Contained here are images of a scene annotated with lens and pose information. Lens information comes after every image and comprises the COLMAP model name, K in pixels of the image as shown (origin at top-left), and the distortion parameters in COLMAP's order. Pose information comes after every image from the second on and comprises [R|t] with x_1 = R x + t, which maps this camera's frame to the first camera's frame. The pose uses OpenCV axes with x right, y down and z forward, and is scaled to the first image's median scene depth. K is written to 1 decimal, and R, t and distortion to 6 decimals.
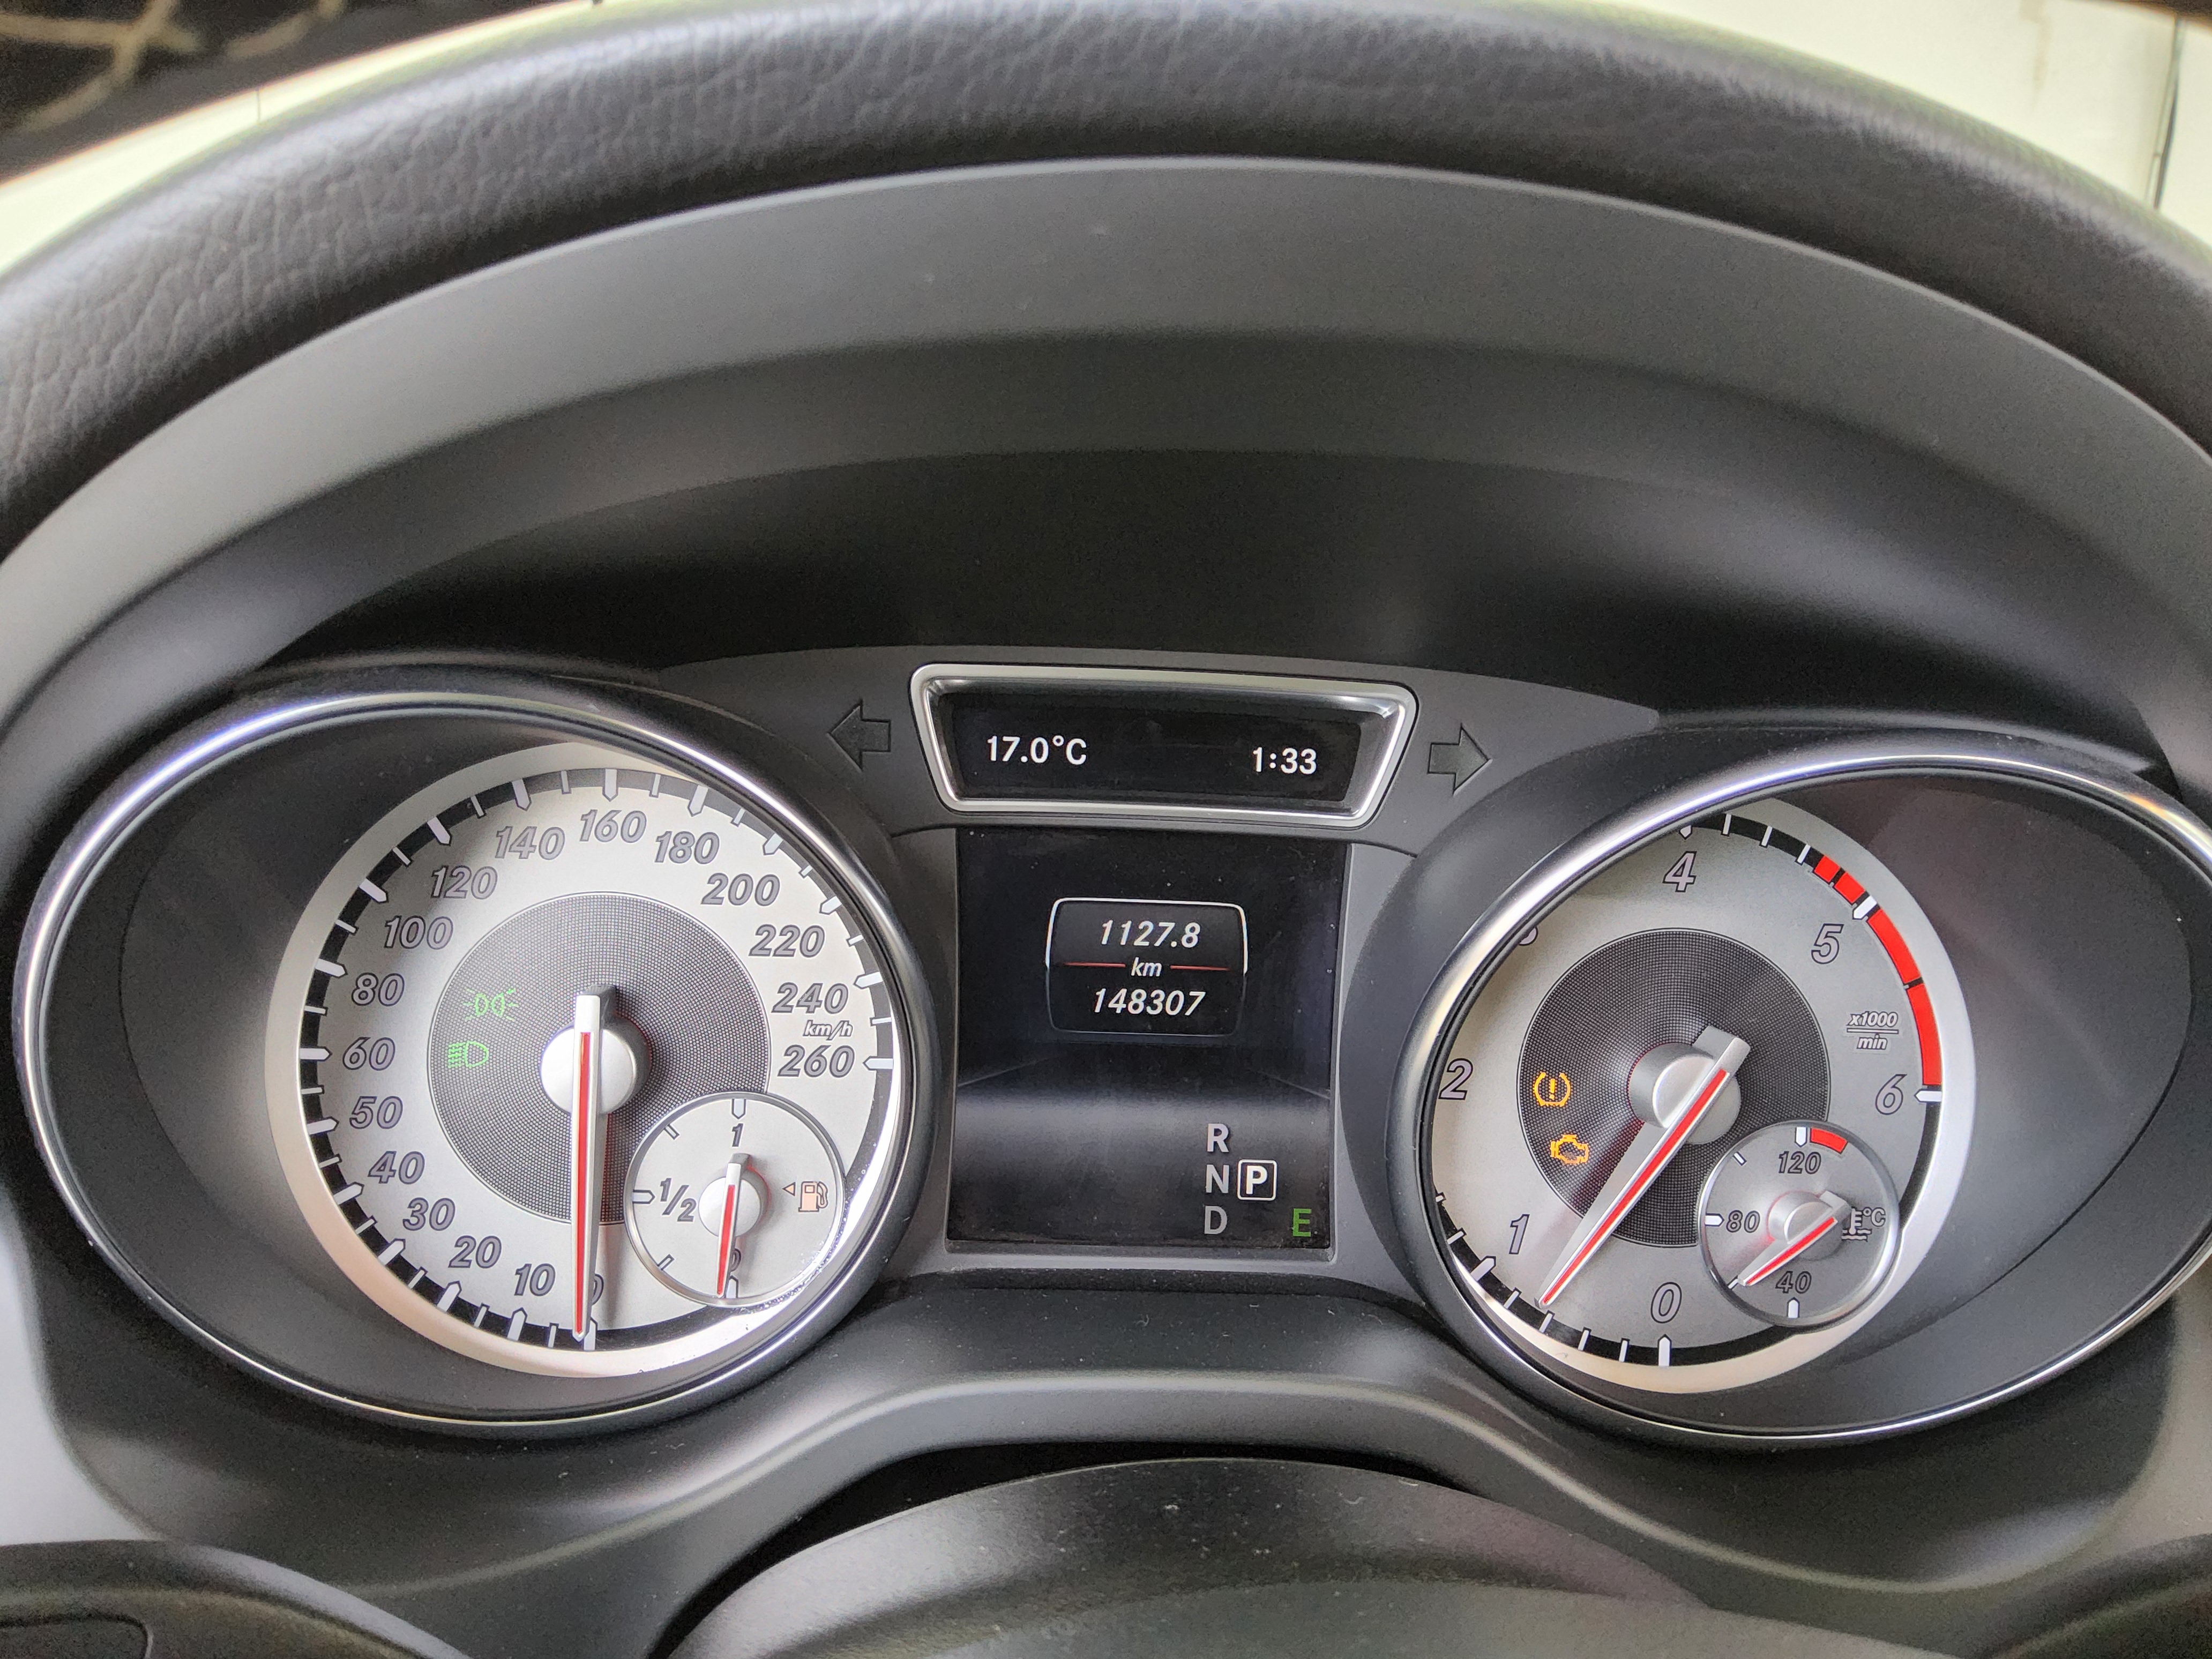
lens RADIAL K [[1697.6, 0, 1106.0], [0, 1697.6, 829.5], [0, 0, 1]] dist [0.129722, -0.296545]
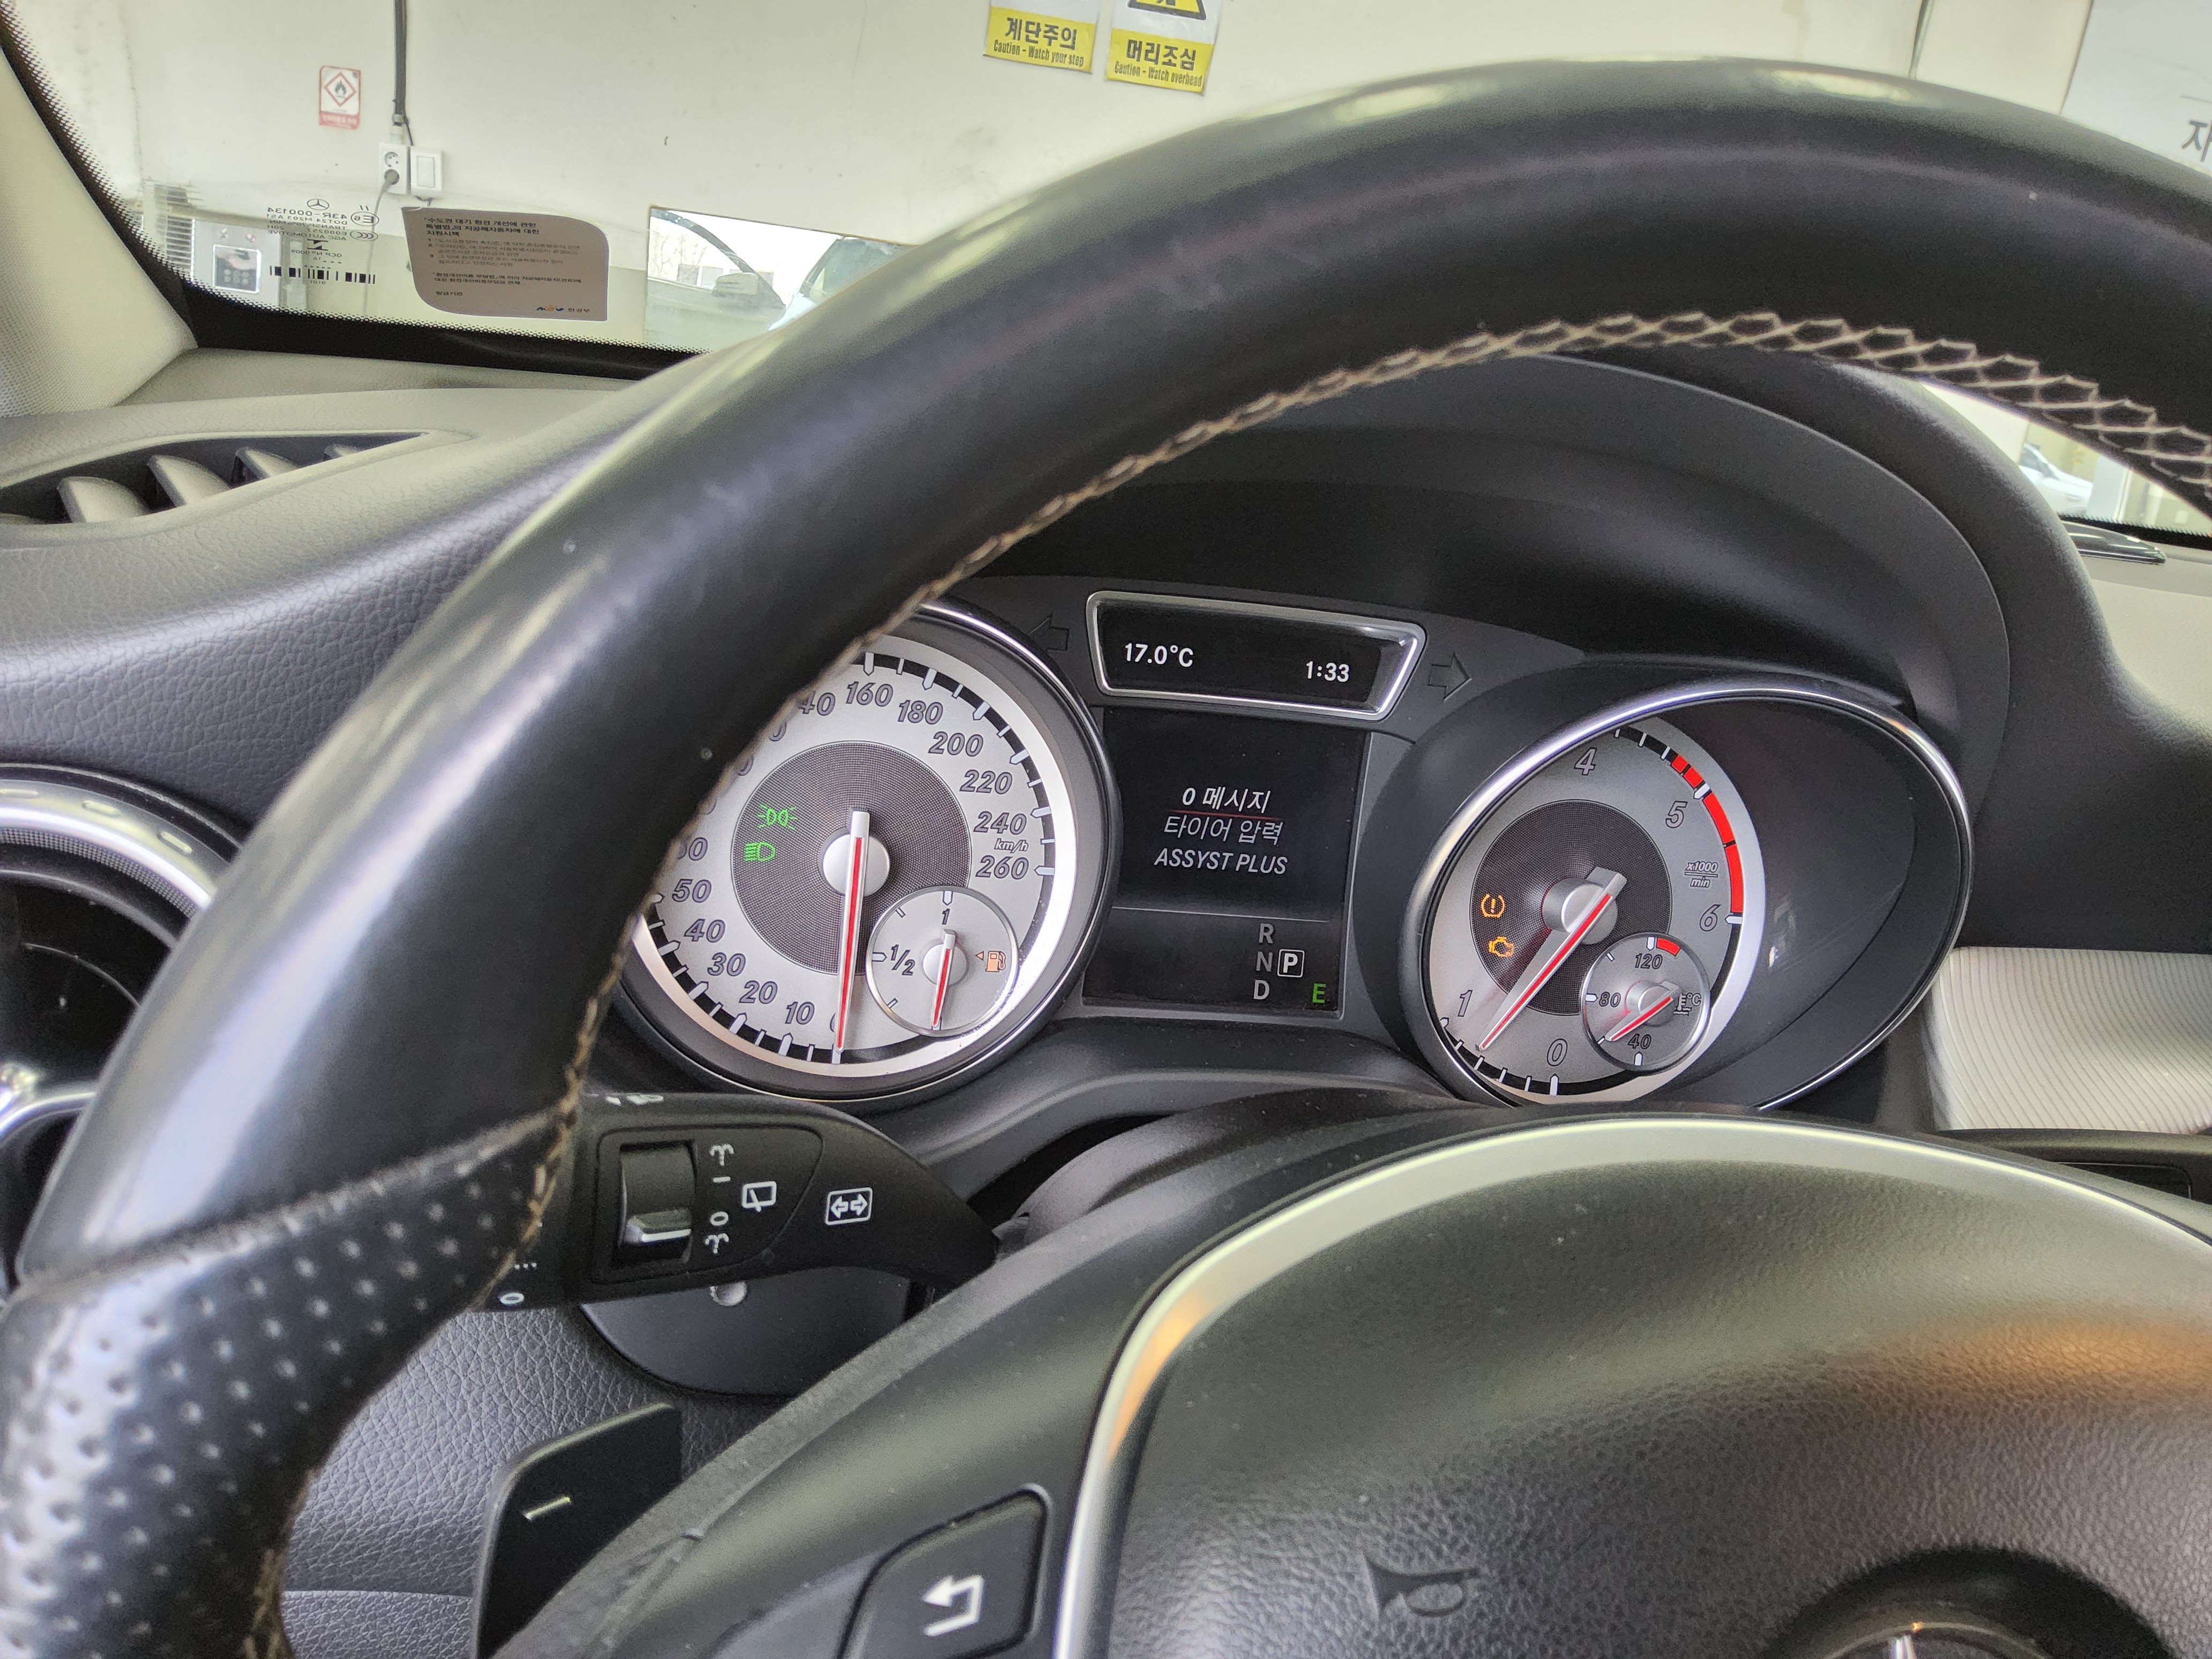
lens RADIAL K [[1697.6, 0, 1106.0], [0, 1697.6, 829.5], [0, 0, 1]] dist [0.129722, -0.296545]
pose [[0.989291, 0.039053, 0.140637, -0.283987], [-0.047250, 0.997344, 0.055423, 0.021940], [-0.138099, -0.061475, 0.988509, -0.405503]]
